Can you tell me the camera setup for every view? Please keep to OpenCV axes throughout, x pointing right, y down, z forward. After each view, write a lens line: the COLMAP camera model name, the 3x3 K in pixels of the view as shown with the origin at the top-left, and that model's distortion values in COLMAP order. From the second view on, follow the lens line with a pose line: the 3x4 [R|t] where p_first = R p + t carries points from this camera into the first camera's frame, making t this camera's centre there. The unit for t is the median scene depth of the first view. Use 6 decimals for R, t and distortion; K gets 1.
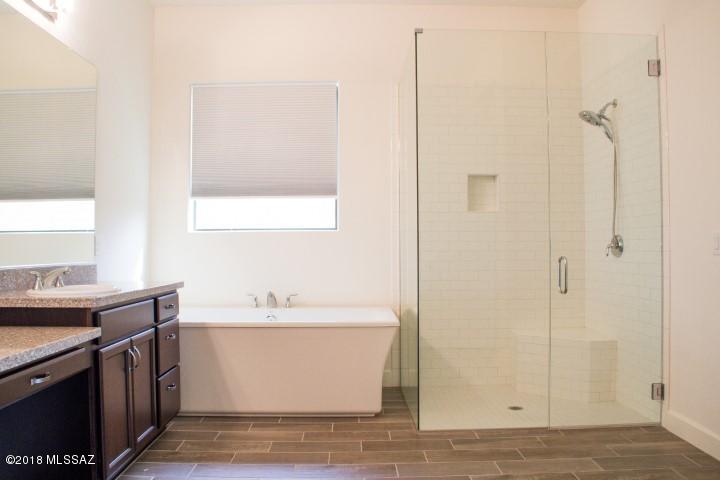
lens RADIAL K [[601.1, 0, 360.0], [0, 601.1, 240.0], [0, 0, 1]] dist [-0.106531, -0.000142]
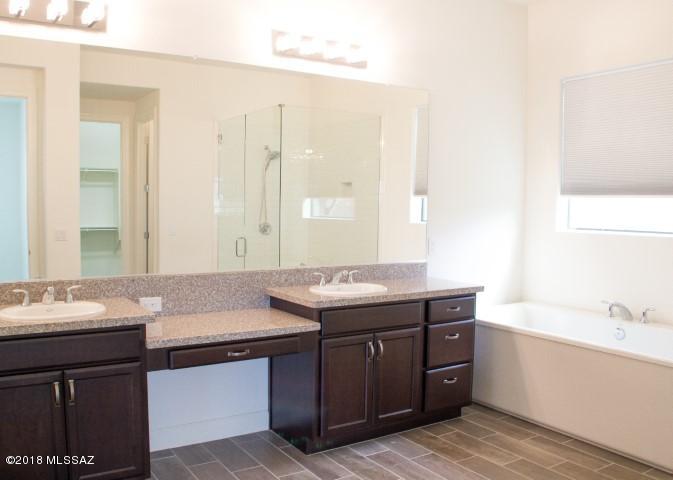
lens RADIAL K [[612.6, 0, 336.5], [0, 612.6, 240.0], [0, 0, 1]] dist [-0.117851, 0.009800]
pose [[0.538138, 0.065933, -0.840274, 0.472875], [-0.008552, 0.997311, 0.072778, -0.090092], [0.842813, -0.031979, 0.537255, 0.197854]]
